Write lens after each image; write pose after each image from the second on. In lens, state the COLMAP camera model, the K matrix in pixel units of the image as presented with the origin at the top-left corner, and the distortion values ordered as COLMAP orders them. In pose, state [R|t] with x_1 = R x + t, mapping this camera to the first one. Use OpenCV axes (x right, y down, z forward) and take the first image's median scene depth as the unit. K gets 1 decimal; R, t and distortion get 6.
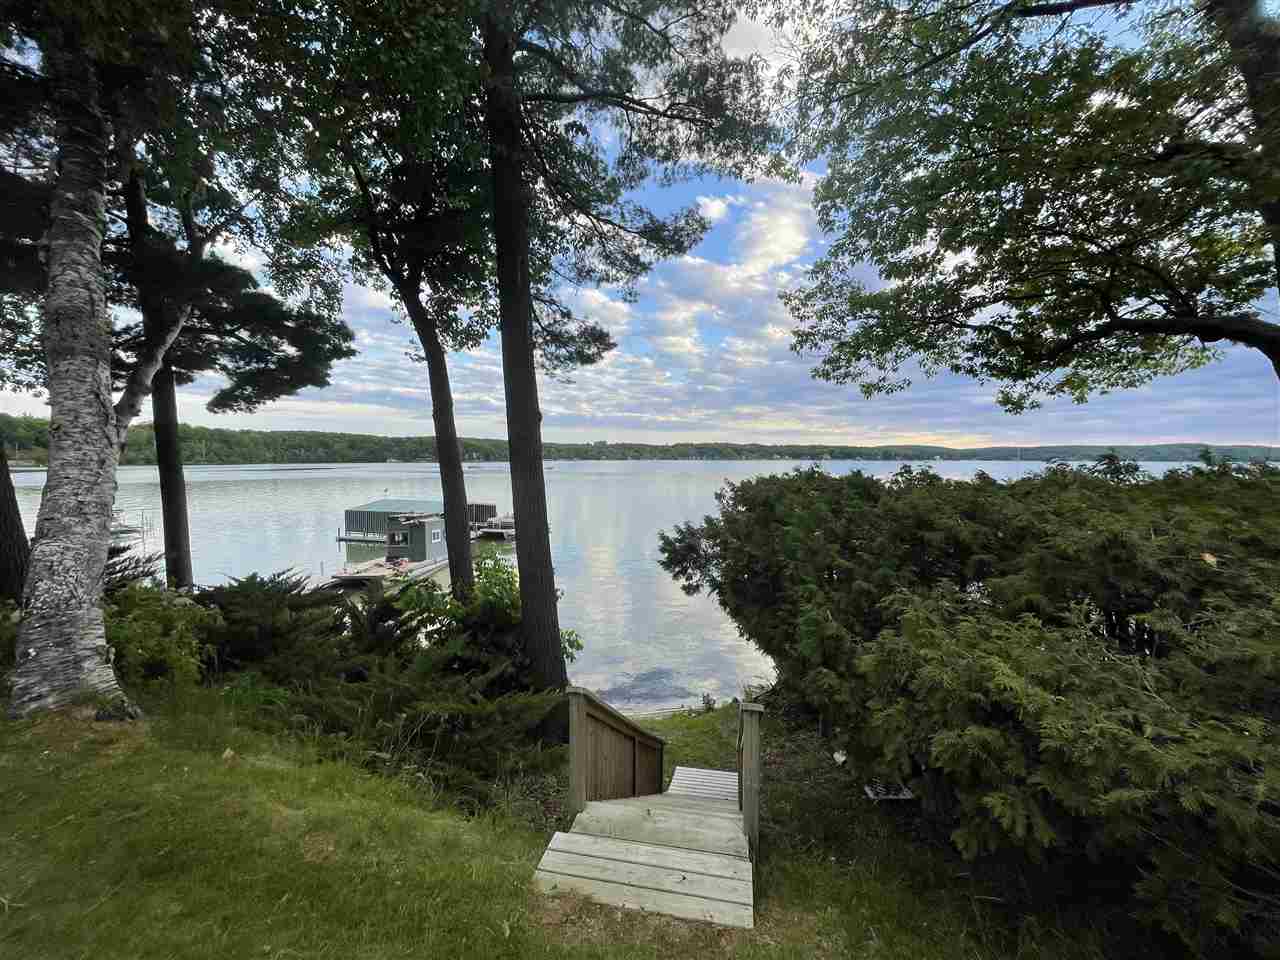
lens RADIAL K [[516.2, 0, 640.4], [0, 516.2, 484.6], [0, 0, 1]] dist [-0.001042, -0.000290]
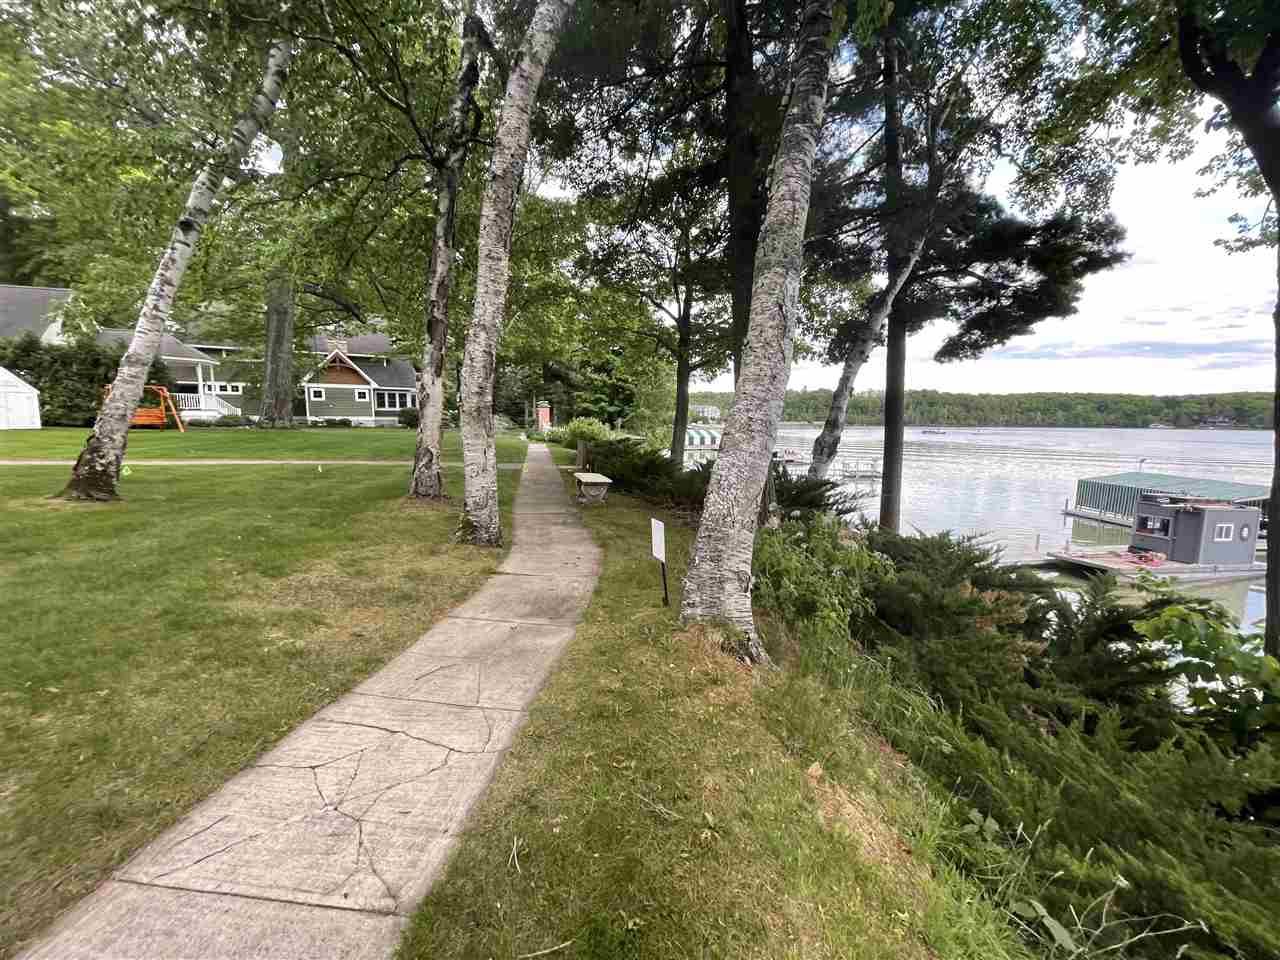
lens RADIAL K [[516.2, 0, 640.4], [0, 516.2, 484.6], [0, 0, 1]] dist [-0.001042, -0.000290]
pose [[0.332095, 0.122895, -0.935206, -0.069186], [-0.057066, 0.992278, 0.110130, 0.017554], [0.941518, 0.016795, 0.336543, 0.138715]]
